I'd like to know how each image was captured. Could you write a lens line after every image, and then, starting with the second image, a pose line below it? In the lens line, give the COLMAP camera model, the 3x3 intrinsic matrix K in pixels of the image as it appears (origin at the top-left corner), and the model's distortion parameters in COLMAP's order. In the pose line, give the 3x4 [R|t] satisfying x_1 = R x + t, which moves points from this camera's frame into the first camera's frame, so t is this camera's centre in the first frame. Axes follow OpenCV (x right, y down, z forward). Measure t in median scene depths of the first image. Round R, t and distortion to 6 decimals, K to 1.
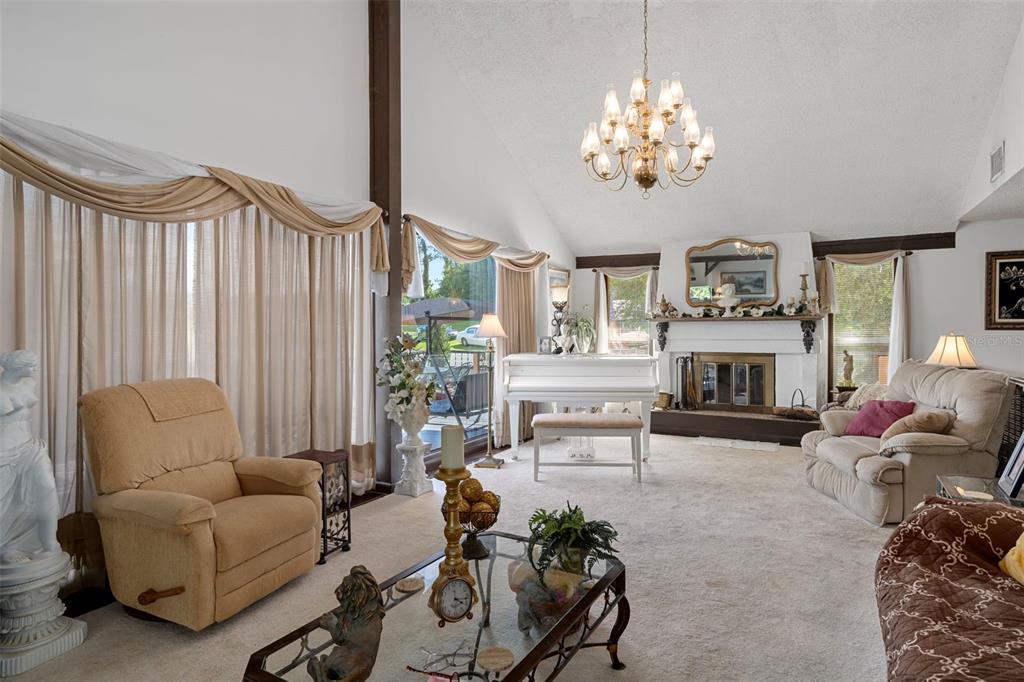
lens RADIAL K [[557.6, 0, 511.2], [0, 557.6, 324.7], [0, 0, 1]] dist [-0.001530, 0.001767]
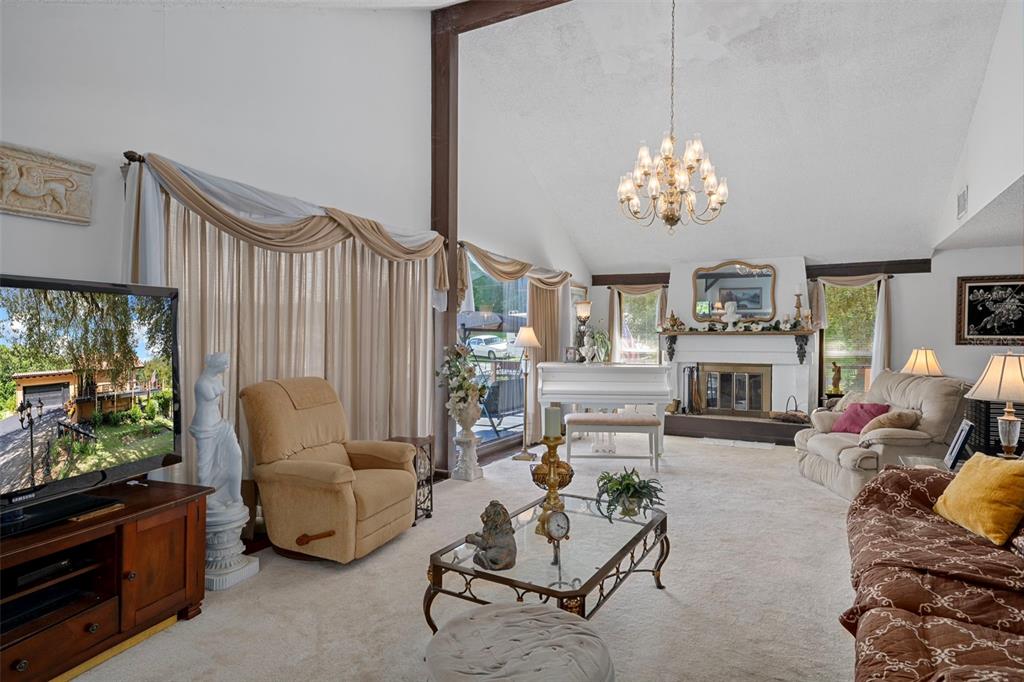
lens RADIAL K [[557.6, 0, 512.6], [0, 557.6, 339.3], [0, 0, 1]] dist [-0.001530, 0.001767]
pose [[0.999892, 0.009194, 0.011476, -0.109696], [-0.009257, 0.999942, 0.005434, 0.000300], [-0.011425, -0.005539, 0.999919, -0.205169]]
